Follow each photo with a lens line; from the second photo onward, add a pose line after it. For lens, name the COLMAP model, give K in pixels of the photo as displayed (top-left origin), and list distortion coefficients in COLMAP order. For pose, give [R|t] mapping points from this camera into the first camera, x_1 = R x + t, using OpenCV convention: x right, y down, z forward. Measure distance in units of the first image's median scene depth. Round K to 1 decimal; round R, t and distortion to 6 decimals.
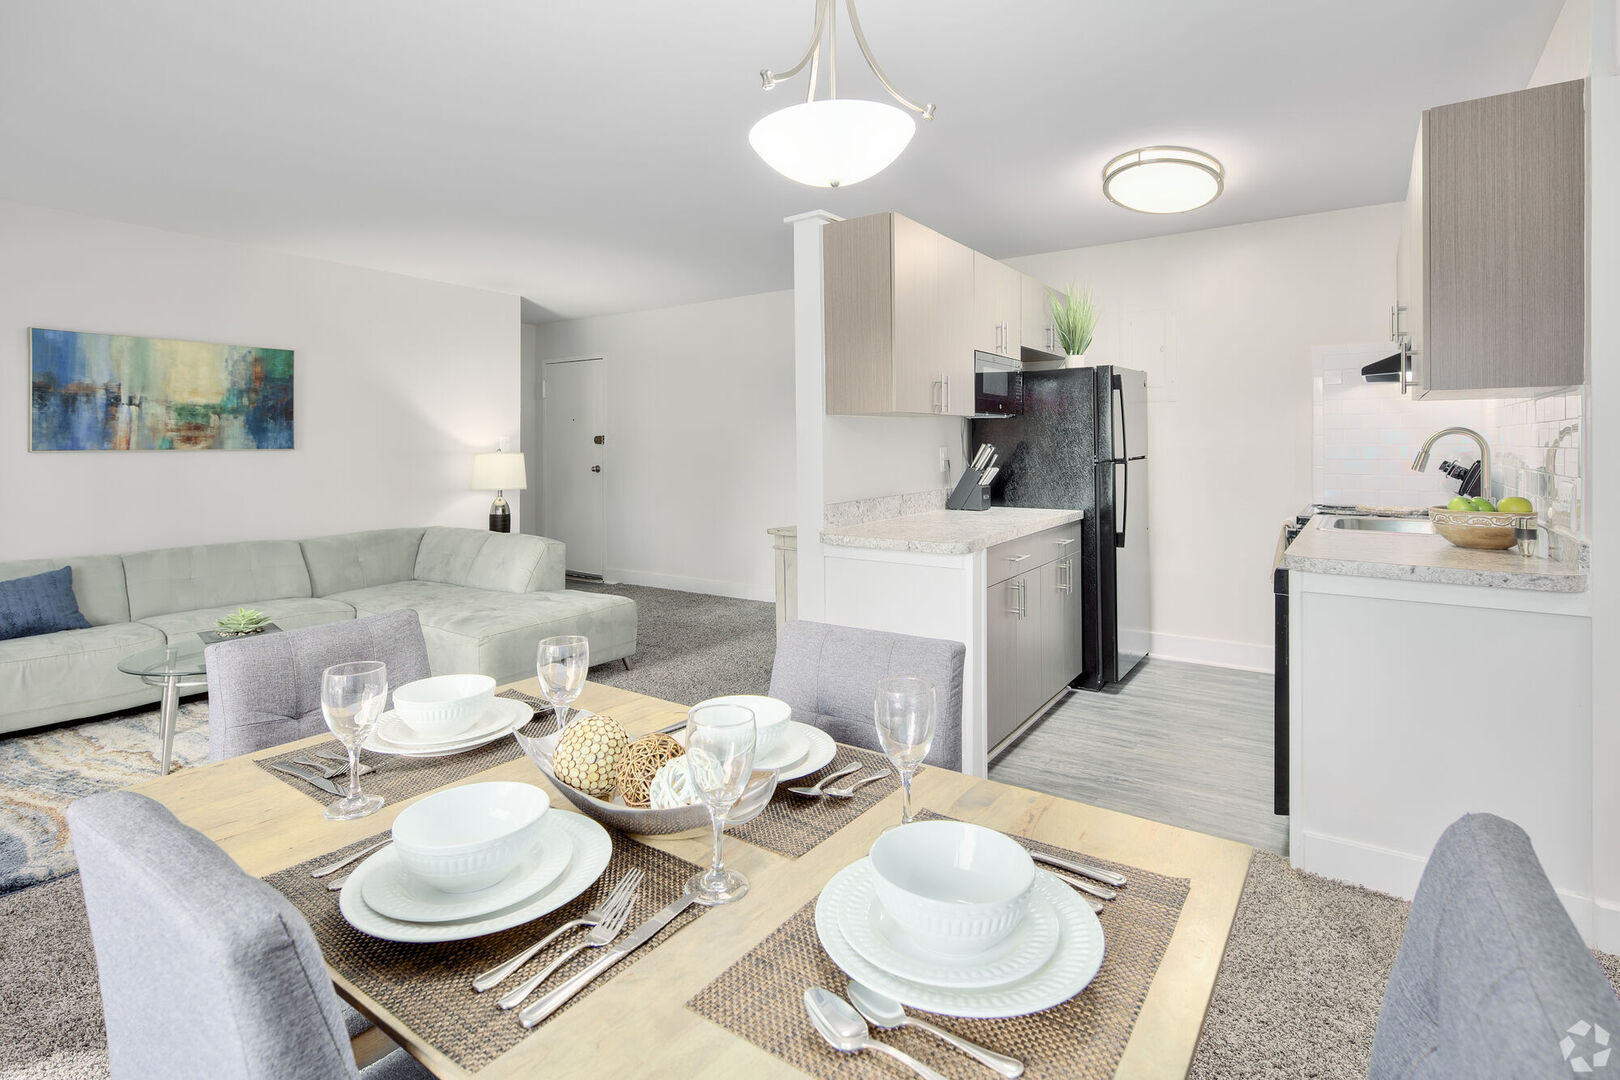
lens RADIAL K [[783.6, 0, 814.9], [0, 783.6, 443.1], [0, 0, 1]] dist [0.003549, -0.004627]
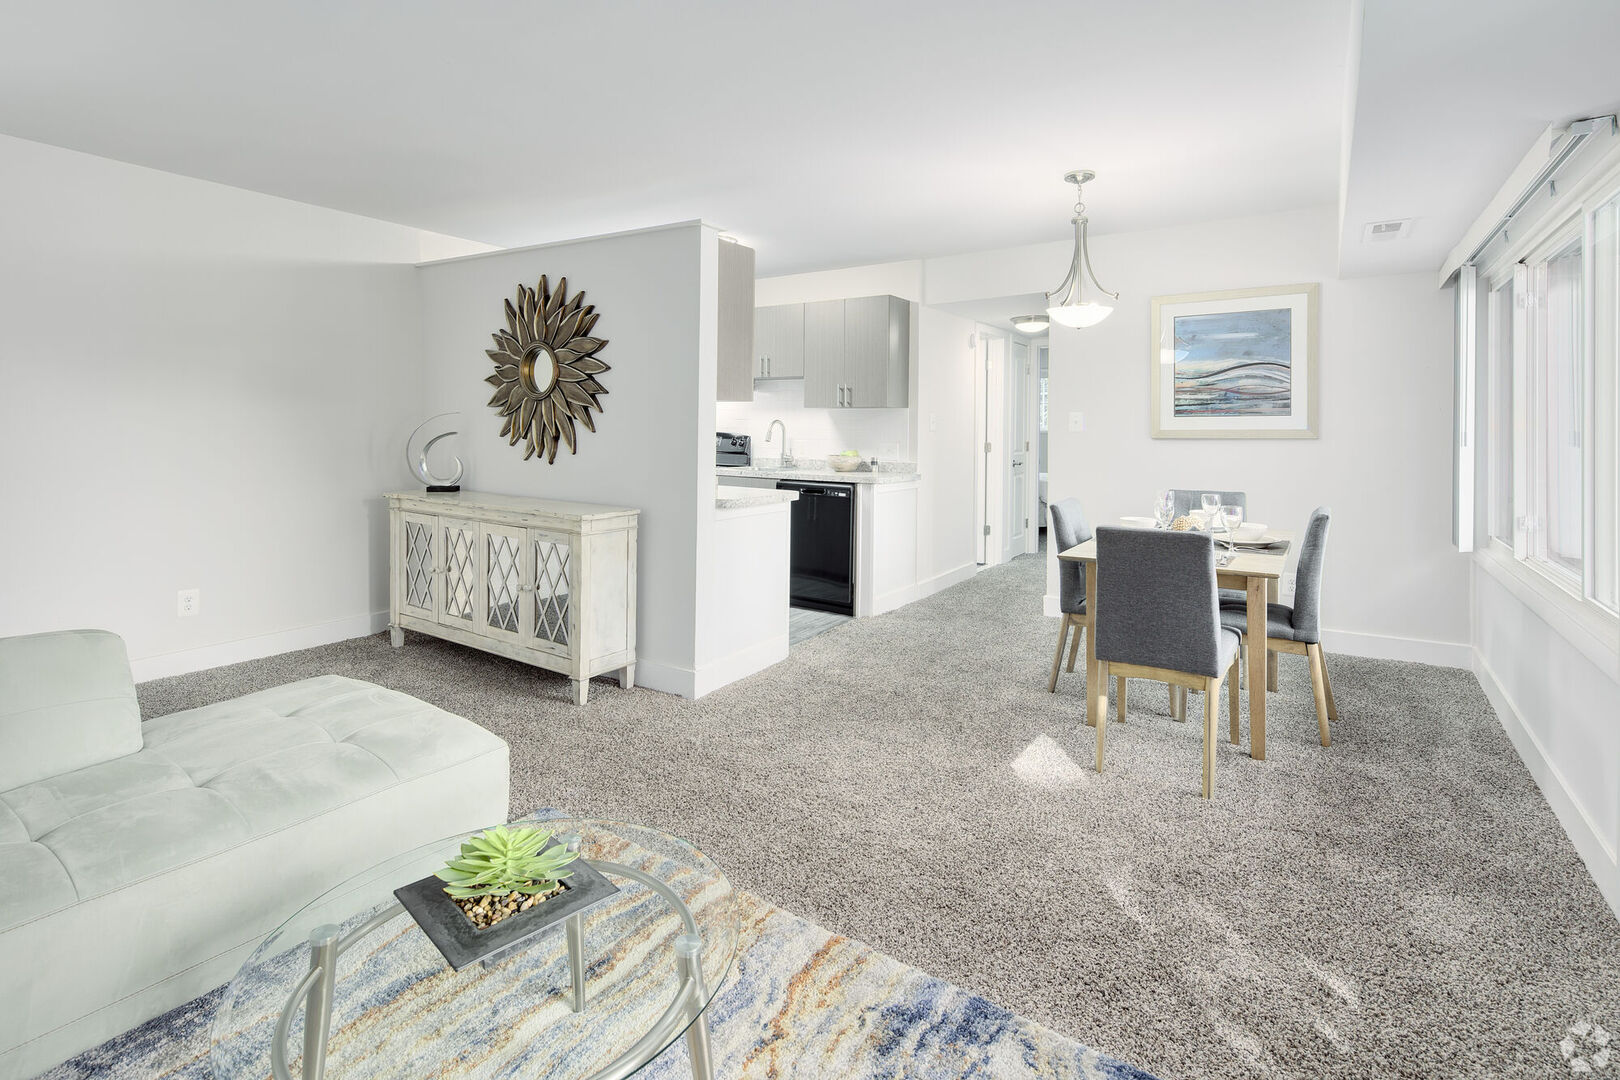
lens RADIAL K [[783.6, 0, 816.9], [0, 783.6, 426.8], [0, 0, 1]] dist [0.003549, -0.004627]
pose [[-0.043151, 0.006037, 0.999050, -0.897701], [-0.009312, 0.999936, -0.006444, 0.007178], [-0.999025, -0.009581, -0.043092, 0.697669]]
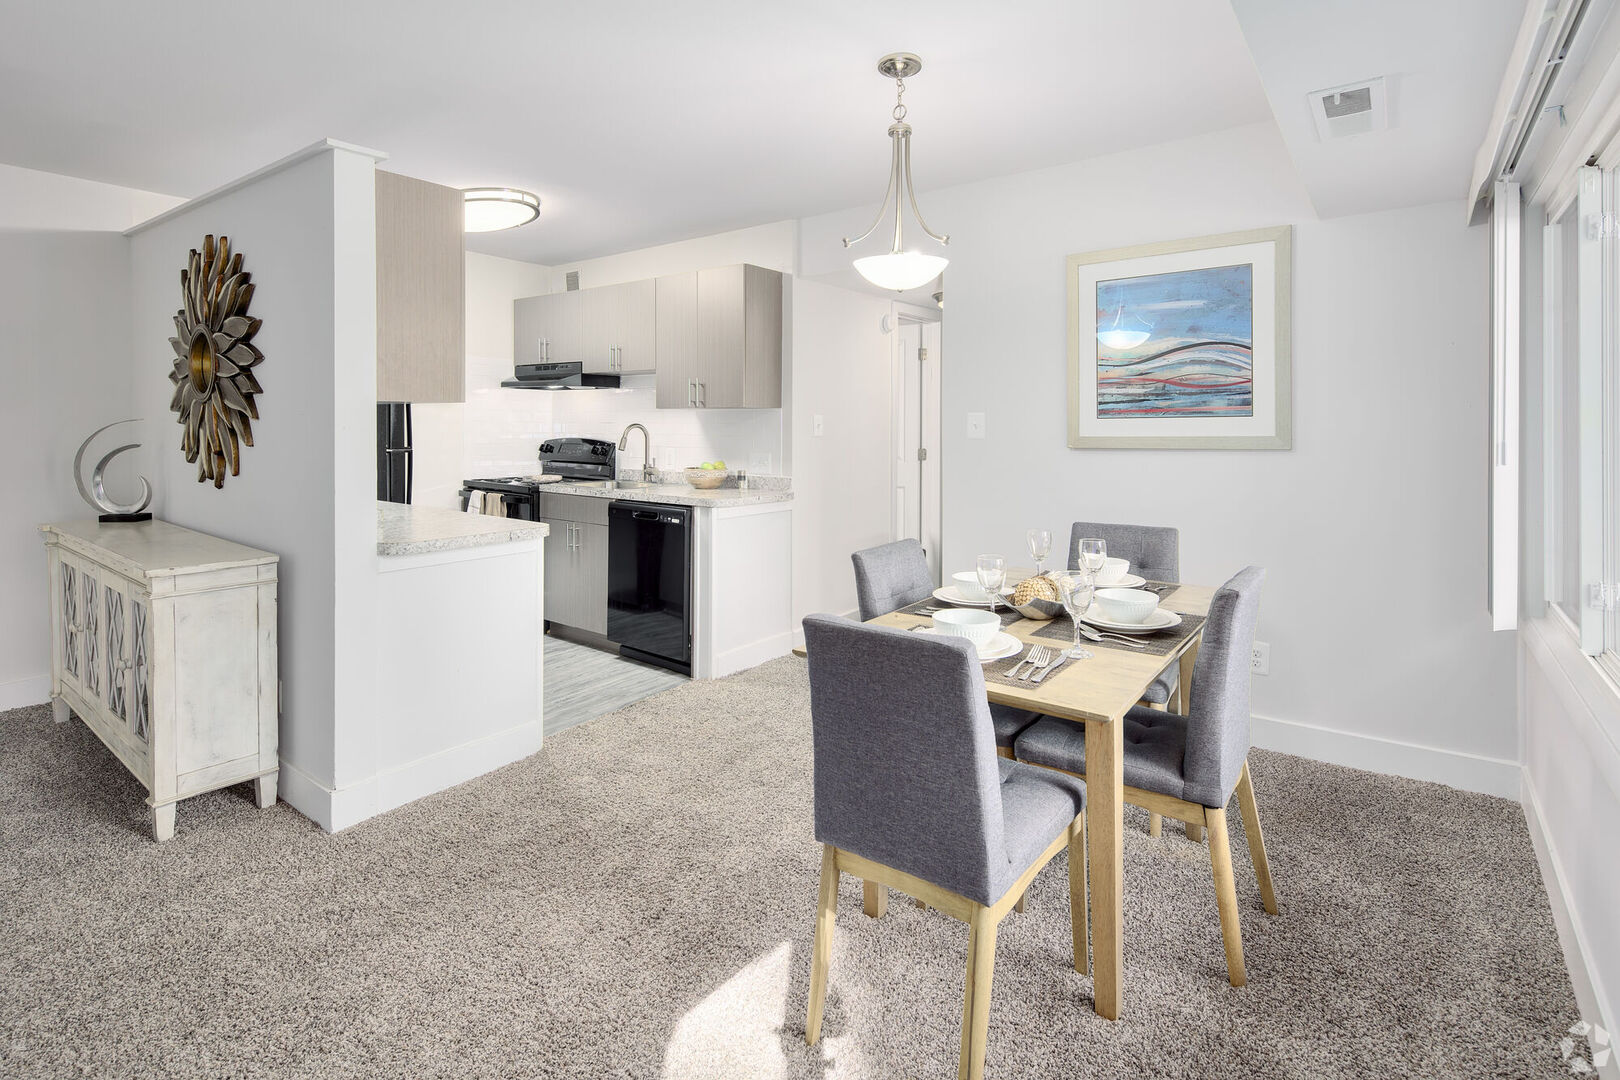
lens RADIAL K [[783.6, 0, 820.2], [0, 783.6, 425.6], [0, 0, 1]] dist [0.003549, -0.004627]
pose [[0.021133, 0.004468, 0.999767, -0.613854], [-0.004304, 0.999981, -0.004378, -0.007430], [-0.999767, -0.004211, 0.021152, 0.401803]]
